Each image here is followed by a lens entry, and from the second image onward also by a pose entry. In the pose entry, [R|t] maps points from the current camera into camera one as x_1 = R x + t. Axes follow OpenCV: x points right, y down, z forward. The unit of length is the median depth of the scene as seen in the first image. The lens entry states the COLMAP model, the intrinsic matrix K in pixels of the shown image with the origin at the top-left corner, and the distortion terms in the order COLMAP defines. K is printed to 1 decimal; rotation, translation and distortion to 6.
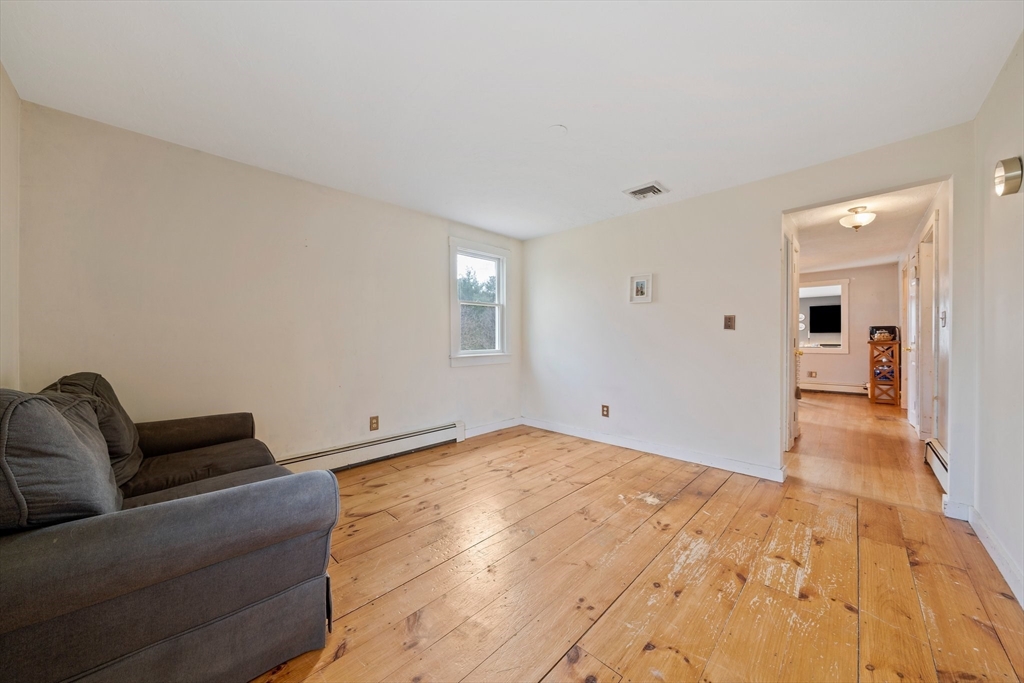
lens RADIAL K [[356.0, 0, 504.8], [0, 356.0, 340.4], [0, 0, 1]] dist [-0.000780, -0.000331]
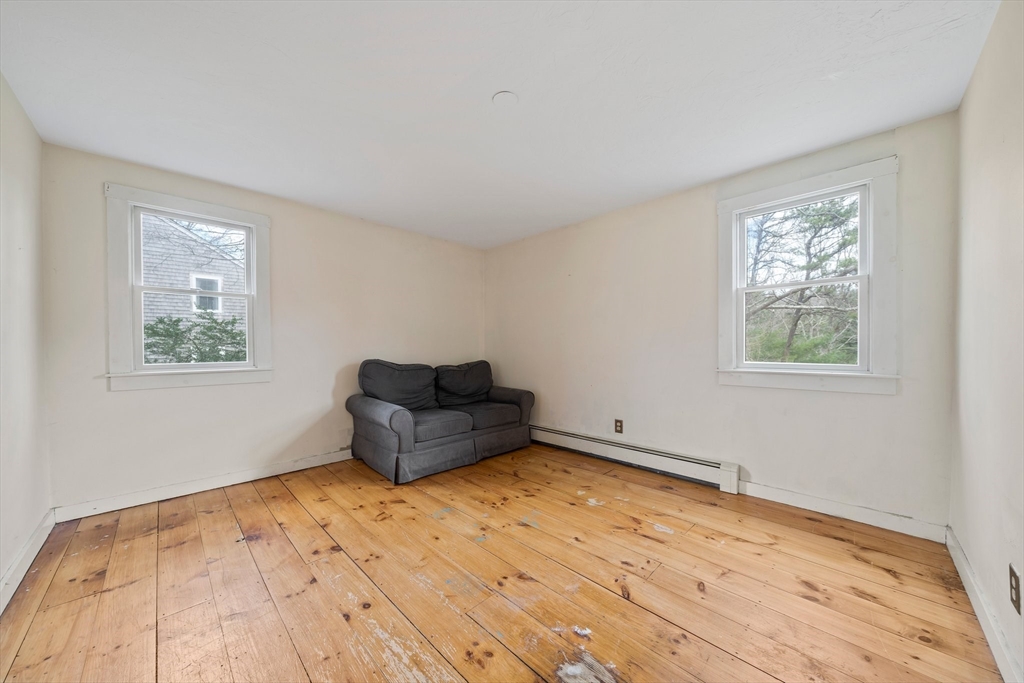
lens RADIAL K [[356.0, 0, 509.9], [0, 356.0, 346.7], [0, 0, 1]] dist [-0.000780, -0.000331]
pose [[-0.003929, 0.002700, -0.999989, 0.732210], [0.003016, 0.999992, 0.002688, -0.005244], [0.999988, -0.003006, -0.003937, 0.737763]]
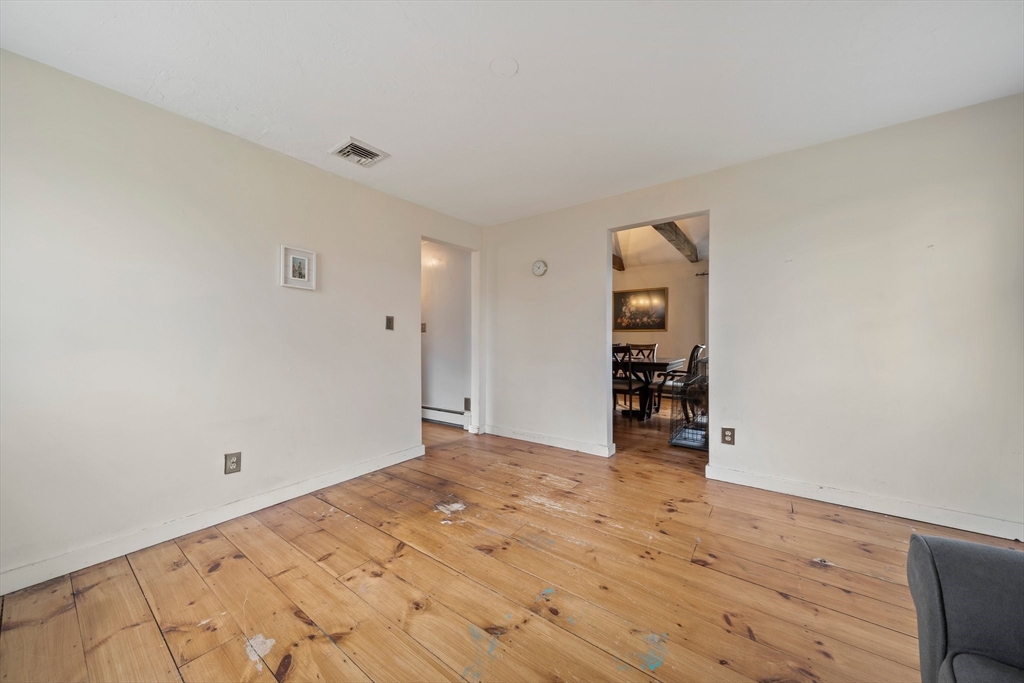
lens RADIAL K [[356.0, 0, 508.0], [0, 356.0, 340.2], [0, 0, 1]] dist [-0.000780, -0.000331]
pose [[-0.141387, -0.000754, 0.989954, -0.450200], [0.007490, 0.999970, 0.001831, 0.000094], [-0.989926, 0.007673, -0.141377, 0.805408]]
